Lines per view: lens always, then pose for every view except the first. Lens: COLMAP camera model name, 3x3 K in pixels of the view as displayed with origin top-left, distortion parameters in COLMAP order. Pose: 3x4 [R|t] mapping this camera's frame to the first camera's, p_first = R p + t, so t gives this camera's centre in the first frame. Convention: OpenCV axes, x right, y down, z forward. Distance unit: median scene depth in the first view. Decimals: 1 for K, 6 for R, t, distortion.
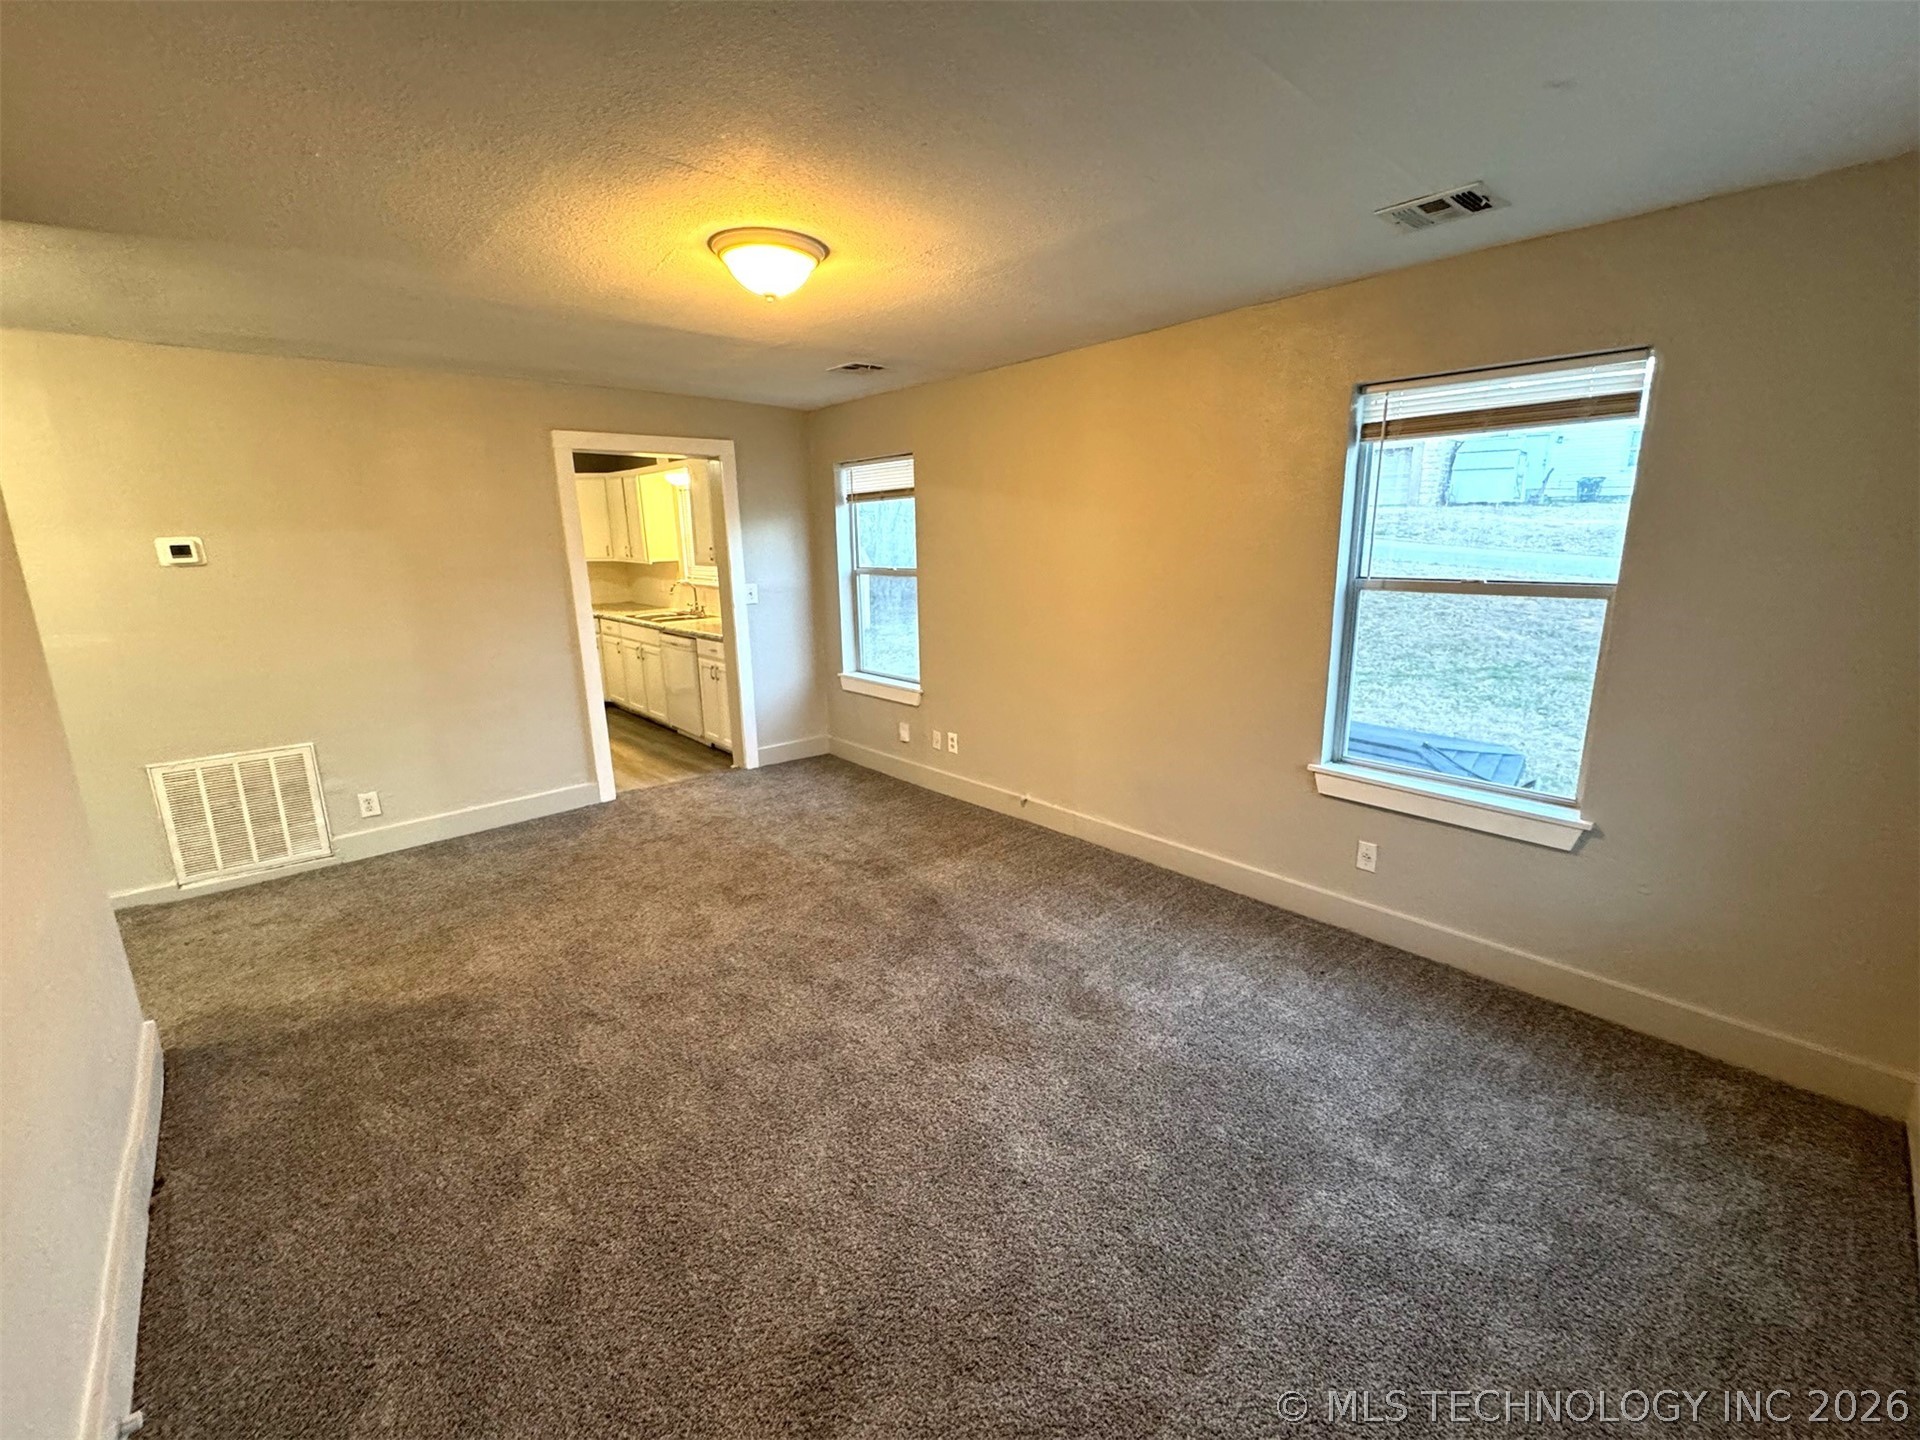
lens RADIAL K [[766.4, 0, 951.3], [0, 766.4, 716.5], [0, 0, 1]] dist [-0.009080, 0.000071]
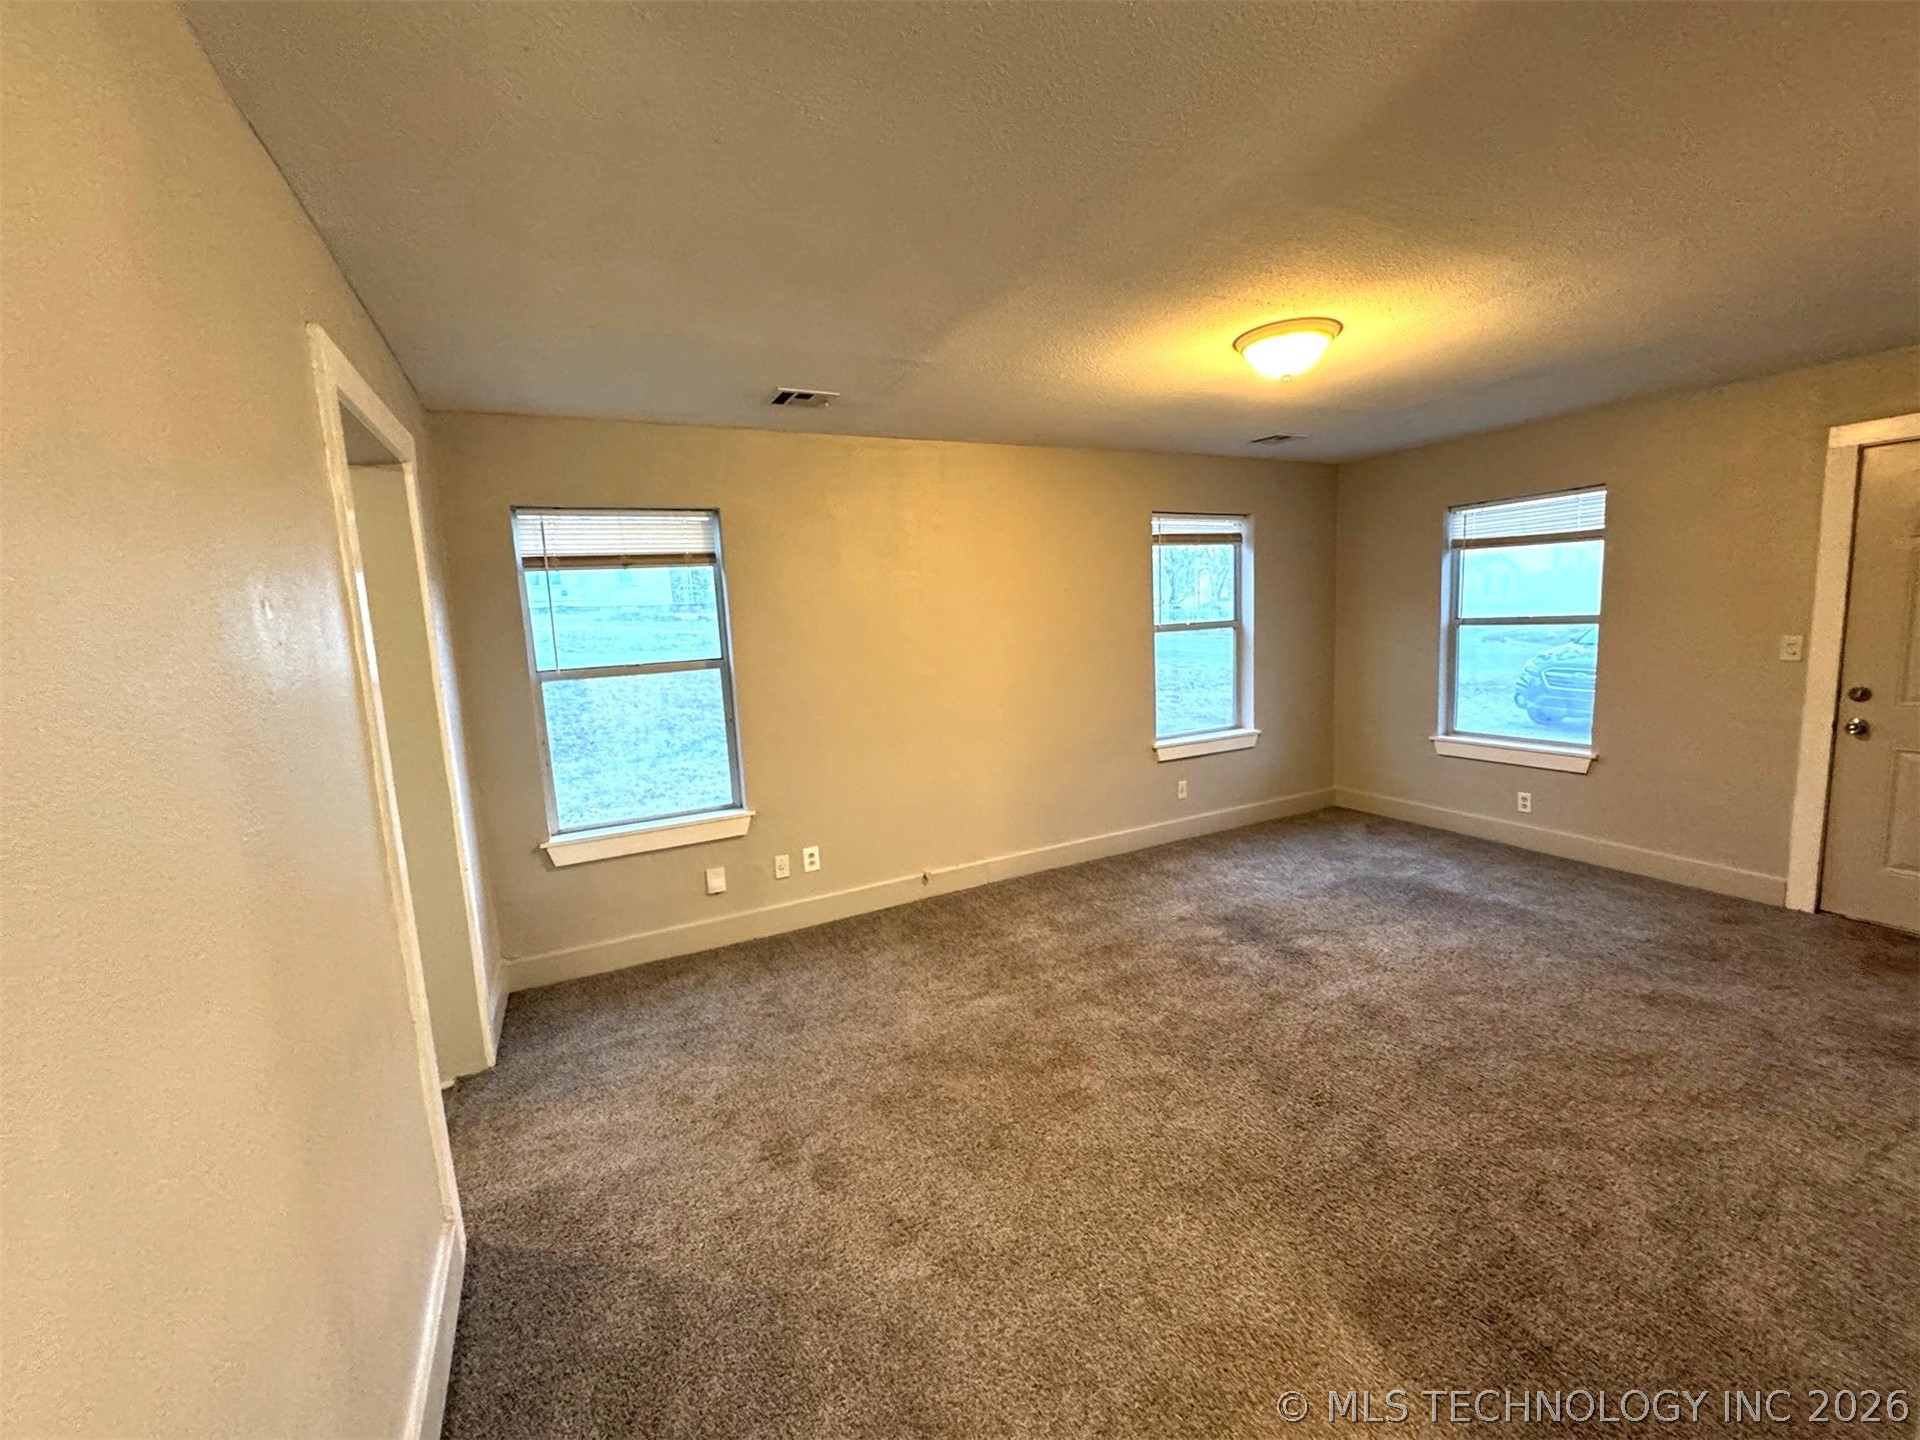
lens RADIAL K [[766.4, 0, 951.3], [0, 766.4, 716.5], [0, 0, 1]] dist [-0.009080, 0.000071]
pose [[0.279948, -0.135070, 0.950466, -0.725548], [0.258246, 0.964154, 0.060952, -0.126072], [-0.924628, 0.228391, 0.304795, 0.579426]]
